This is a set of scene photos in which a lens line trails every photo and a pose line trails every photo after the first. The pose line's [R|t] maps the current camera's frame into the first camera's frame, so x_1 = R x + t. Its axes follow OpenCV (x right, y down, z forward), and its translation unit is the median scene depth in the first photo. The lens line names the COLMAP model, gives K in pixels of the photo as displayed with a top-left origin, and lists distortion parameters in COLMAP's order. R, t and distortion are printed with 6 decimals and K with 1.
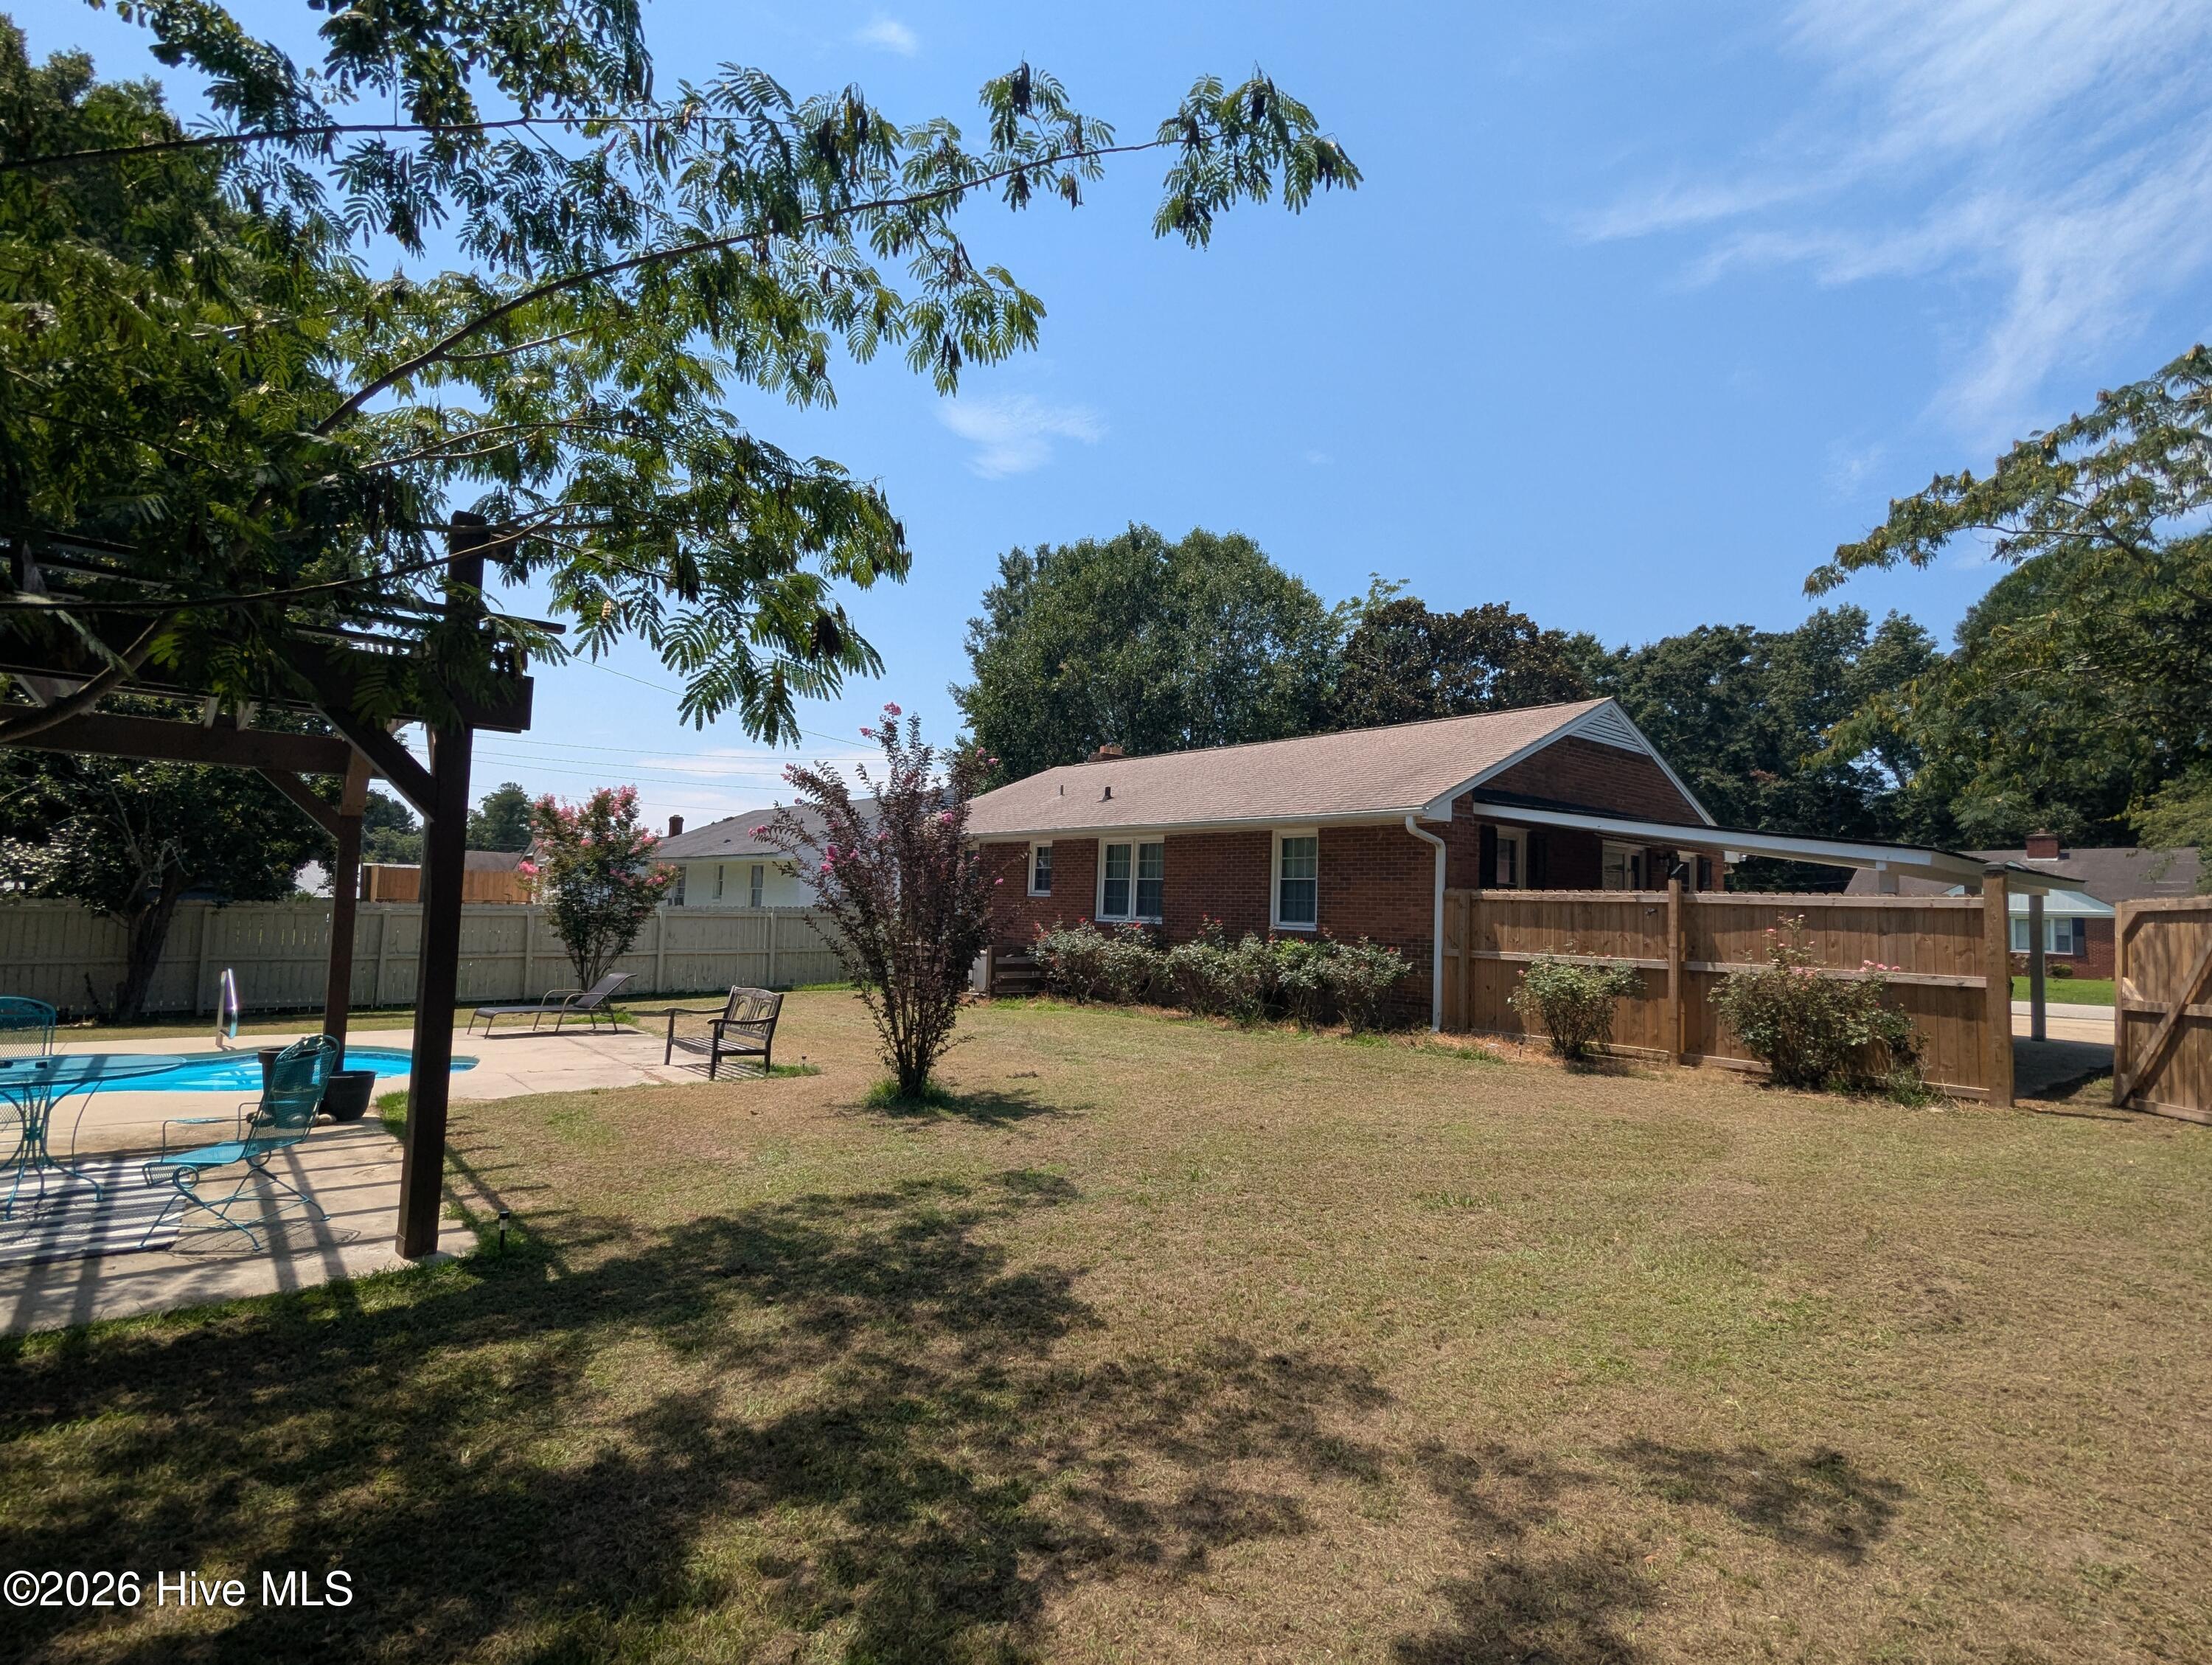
lens RADIAL K [[1099.0, 0, 1106.0], [0, 1099.0, 832.5], [0, 0, 1]] dist [0.010780, -0.001351]
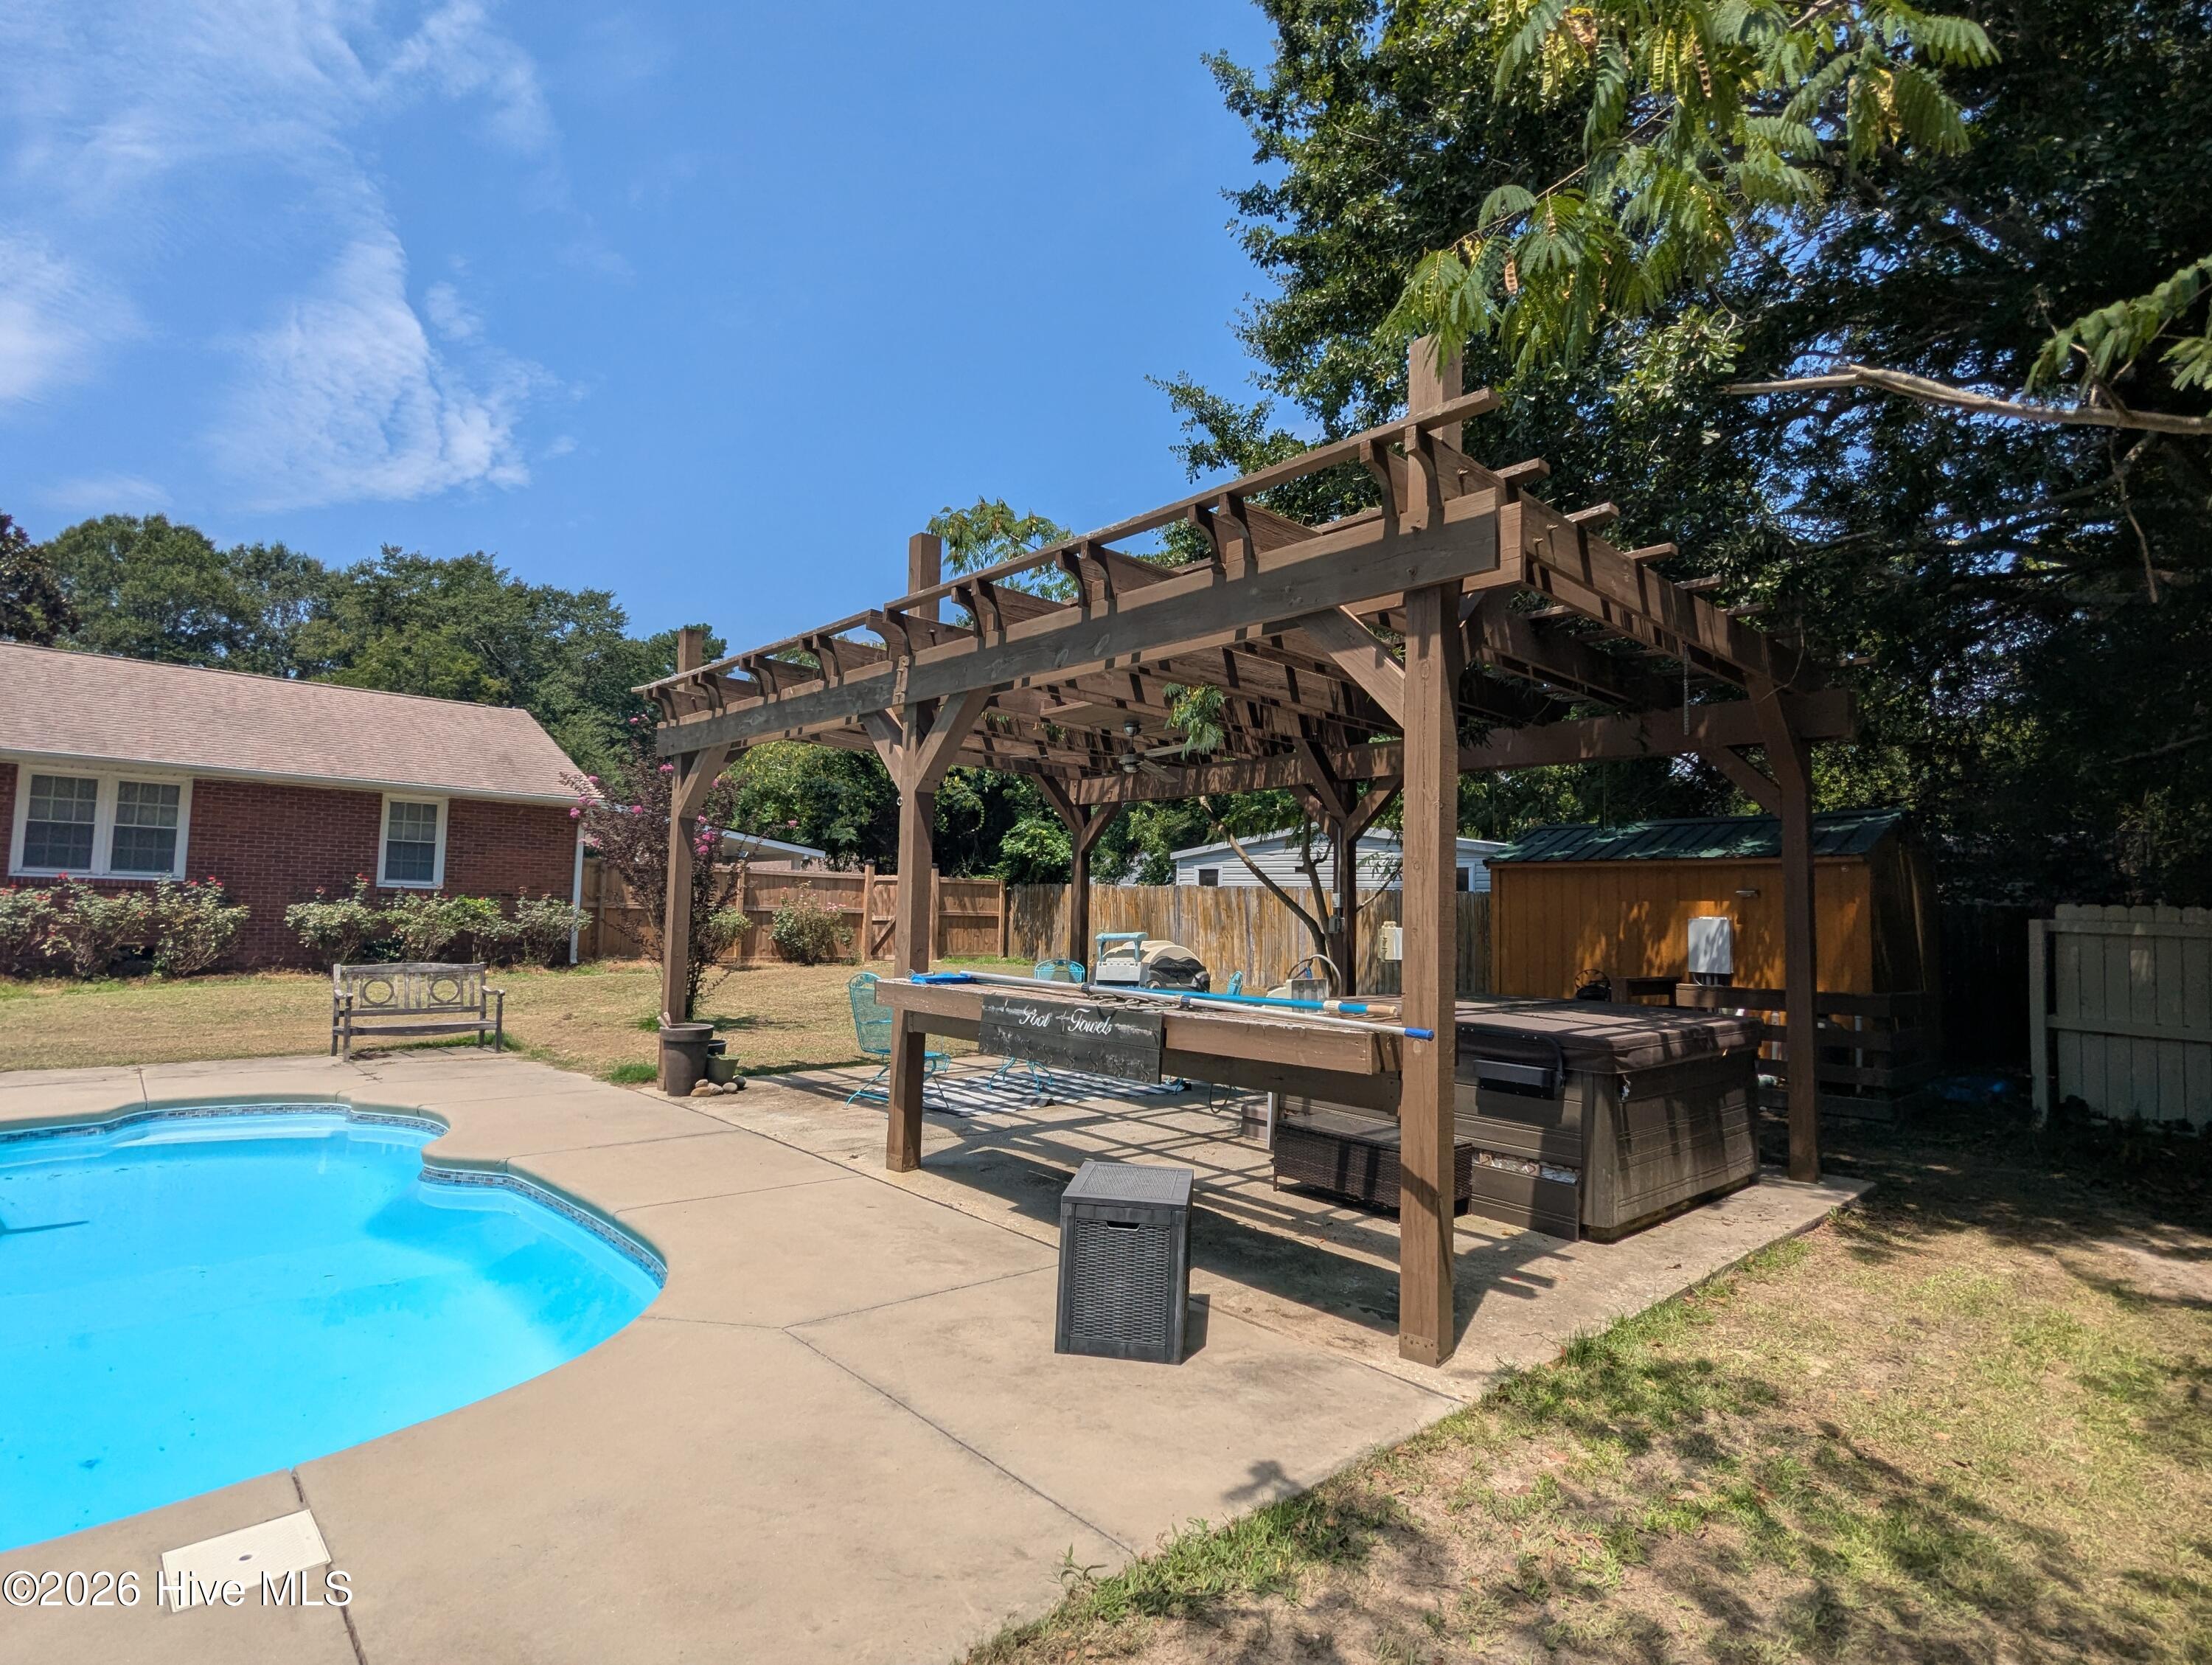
lens RADIAL K [[1094.1, 0, 1106.0], [0, 1094.1, 832.5], [0, 0, 1]] dist [-0.004099, -0.001668]
pose [[-0.034654, 0.042579, 0.998492, -1.499669], [-0.098006, 0.994132, -0.045795, 0.026038], [-0.994582, -0.099445, -0.030278, 0.565083]]
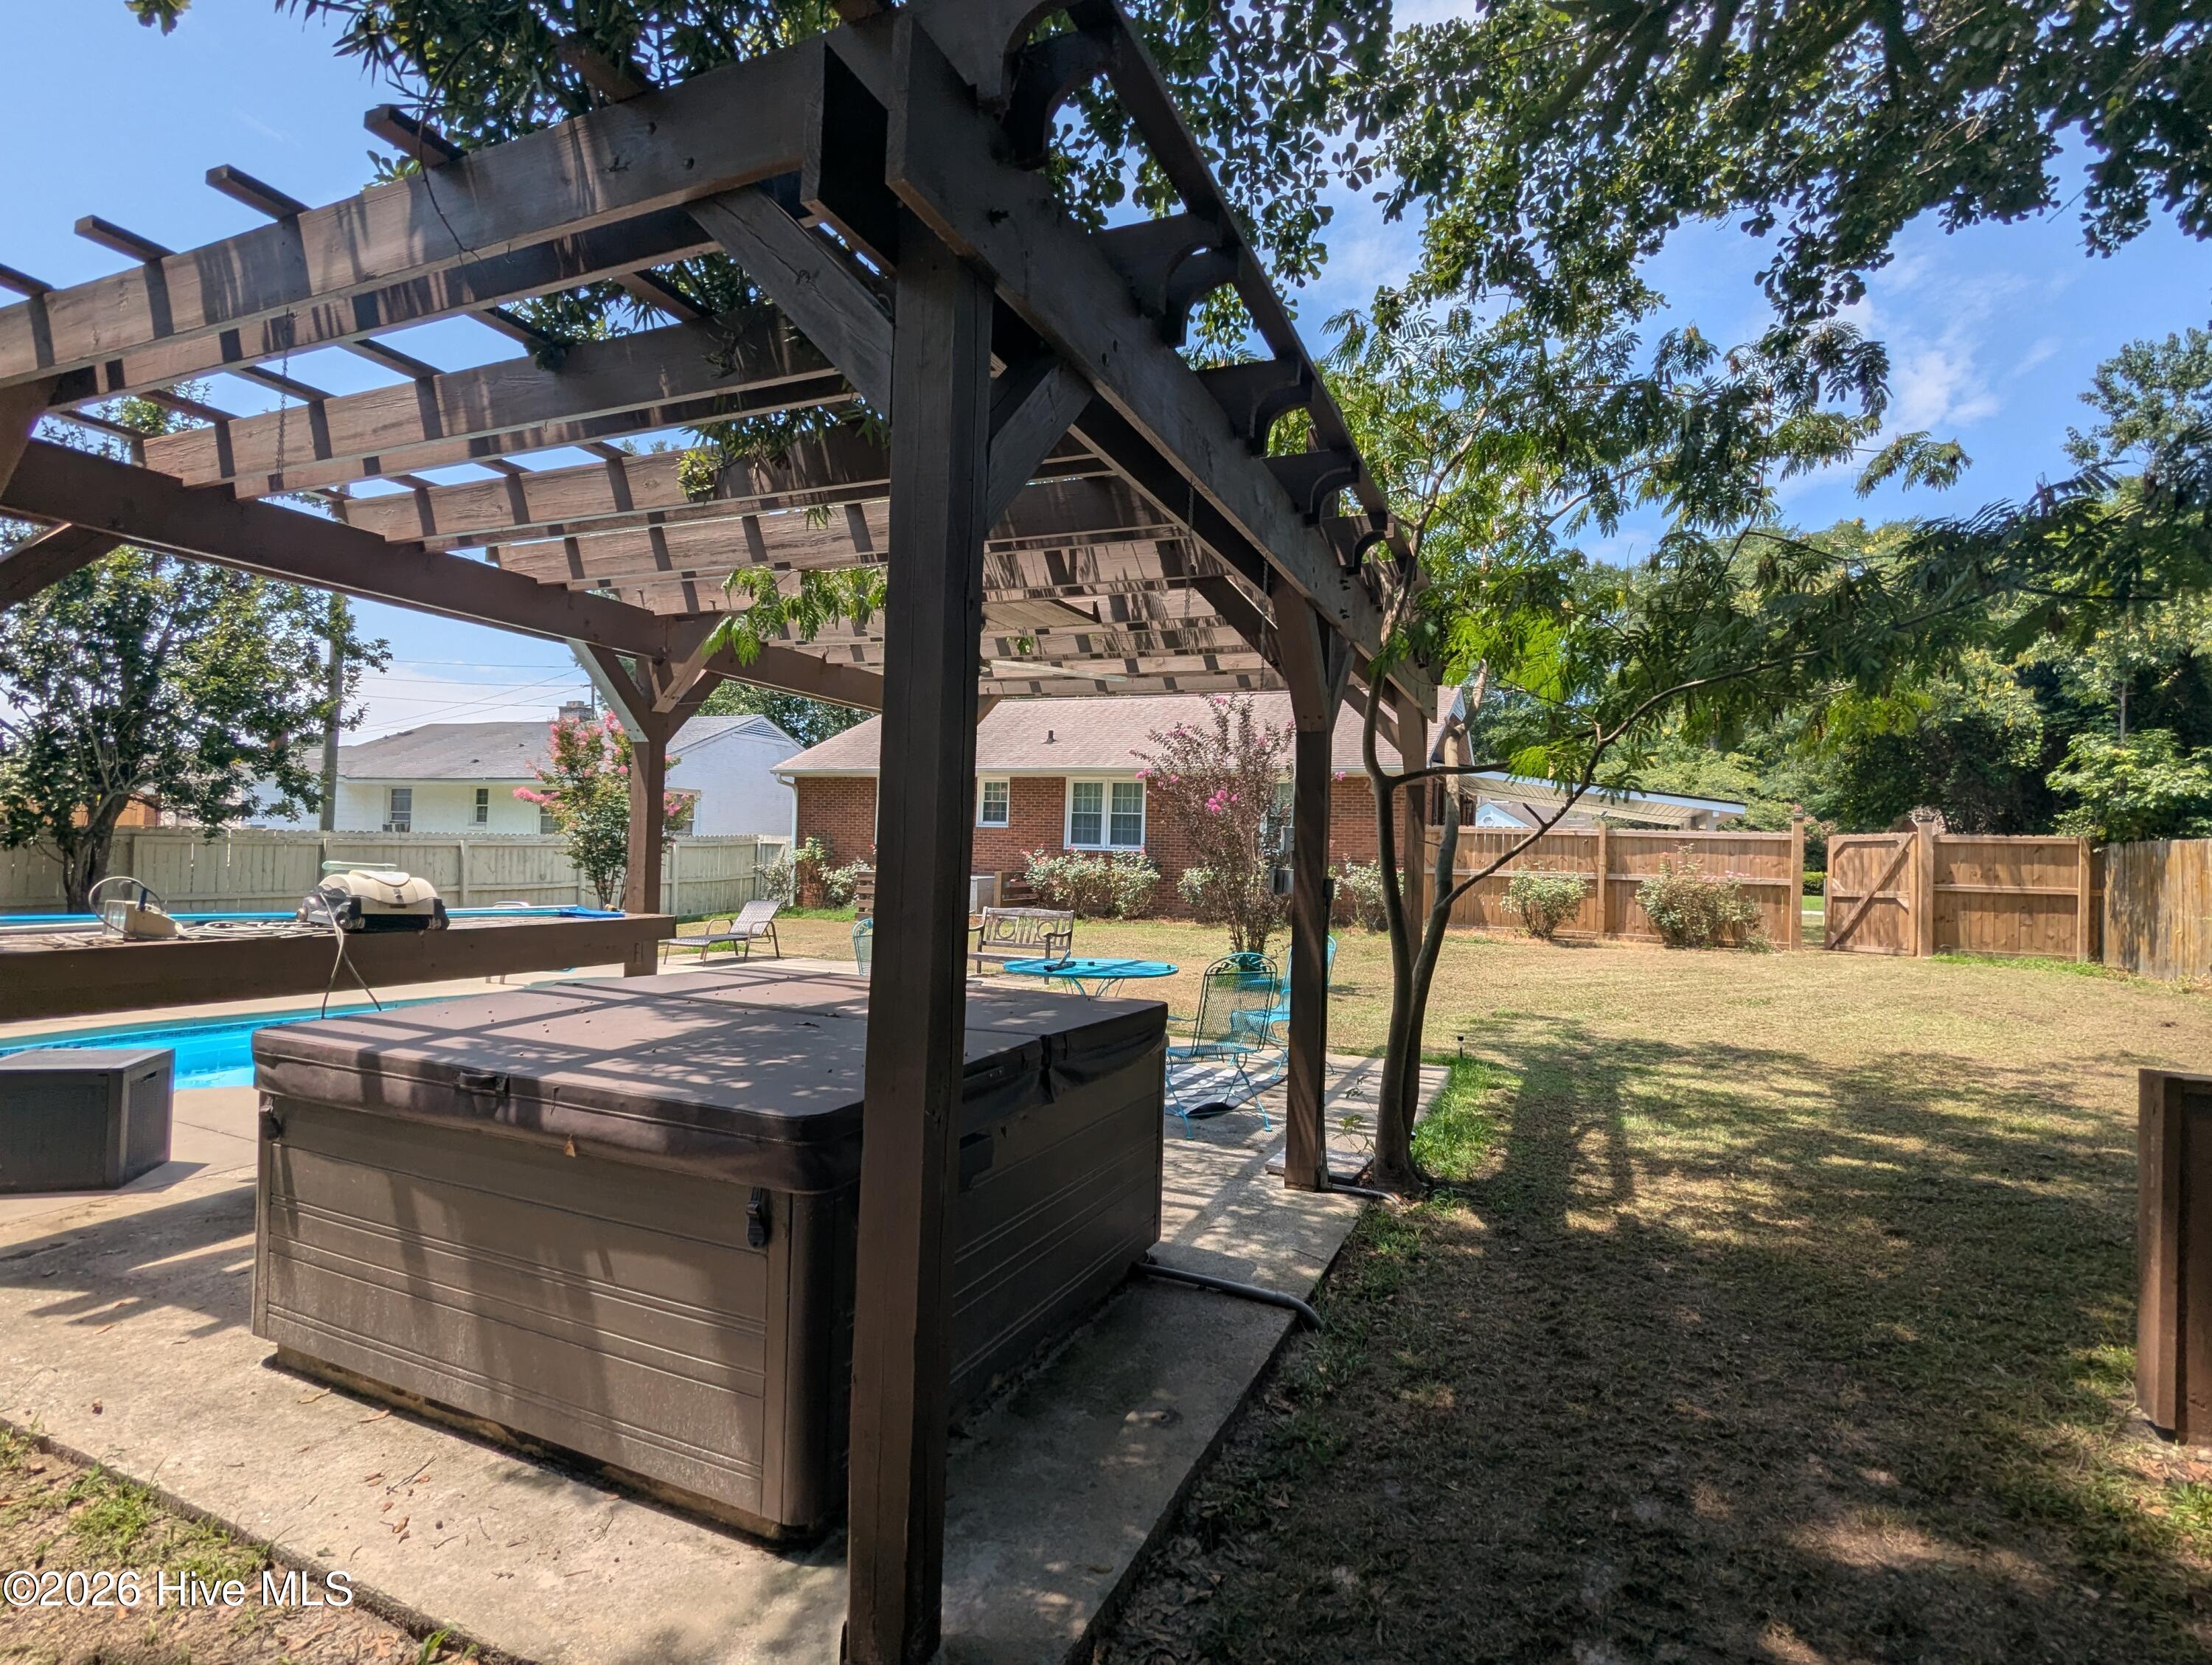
lens RADIAL K [[1099.0, 0, 1106.0], [0, 1099.0, 832.5], [0, 0, 1]] dist [0.010780, -0.001351]
pose [[0.900162, 0.003145, 0.435544, -0.914325], [-0.032331, 0.997698, 0.059617, -0.011622], [-0.434354, -0.067747, 0.898191, -0.087877]]
